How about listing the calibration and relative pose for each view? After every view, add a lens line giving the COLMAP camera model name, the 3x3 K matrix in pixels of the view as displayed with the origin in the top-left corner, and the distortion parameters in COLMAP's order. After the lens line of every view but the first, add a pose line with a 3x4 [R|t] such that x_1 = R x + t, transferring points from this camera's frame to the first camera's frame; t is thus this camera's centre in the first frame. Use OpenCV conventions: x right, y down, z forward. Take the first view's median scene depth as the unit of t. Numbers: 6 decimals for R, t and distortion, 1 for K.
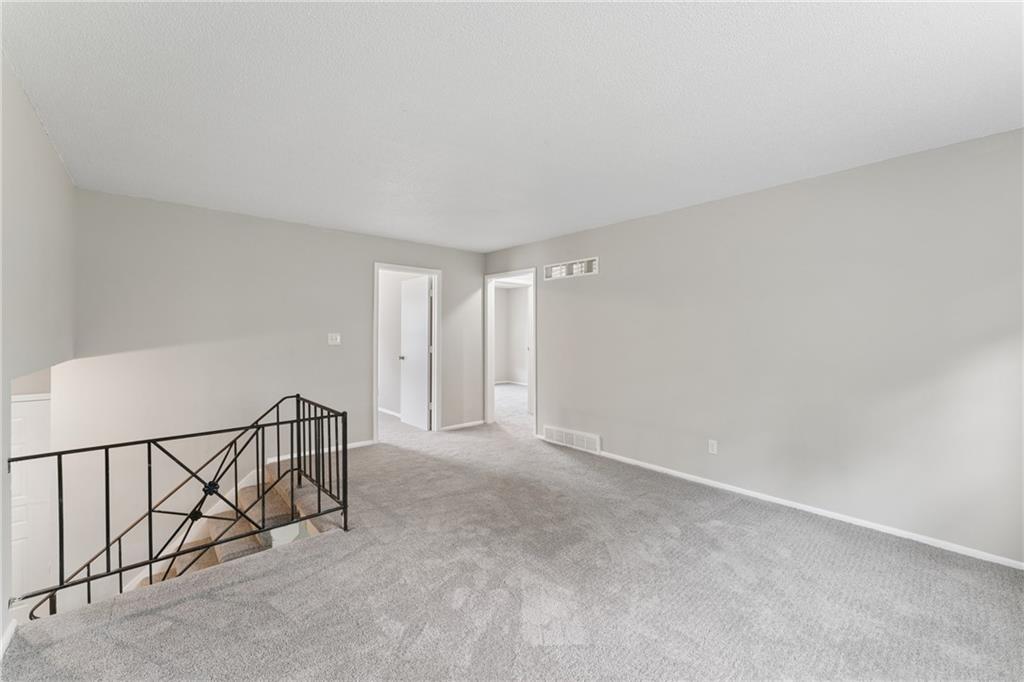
lens RADIAL K [[413.0, 0, 509.4], [0, 413.0, 337.0], [0, 0, 1]] dist [-0.003887, 0.000686]
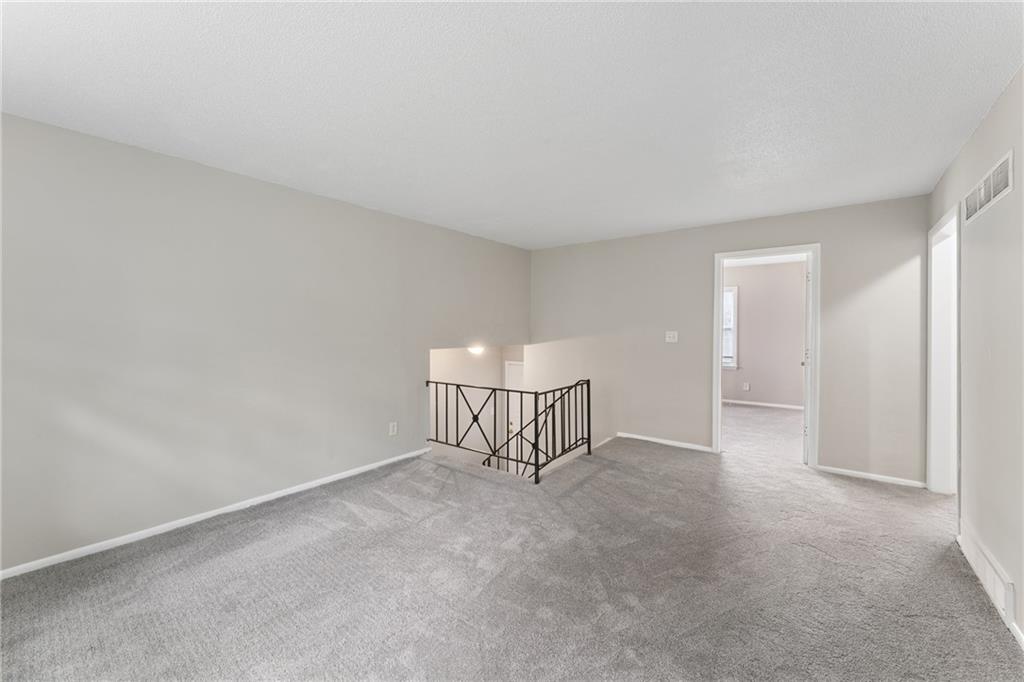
lens RADIAL K [[413.0, 0, 514.1], [0, 413.0, 336.6], [0, 0, 1]] dist [-0.003887, 0.000686]
pose [[0.166615, 0.014997, -0.985908, 0.499053], [-0.012534, 0.999836, 0.013091, -0.004233], [0.985942, 0.010176, 0.166776, 0.411965]]
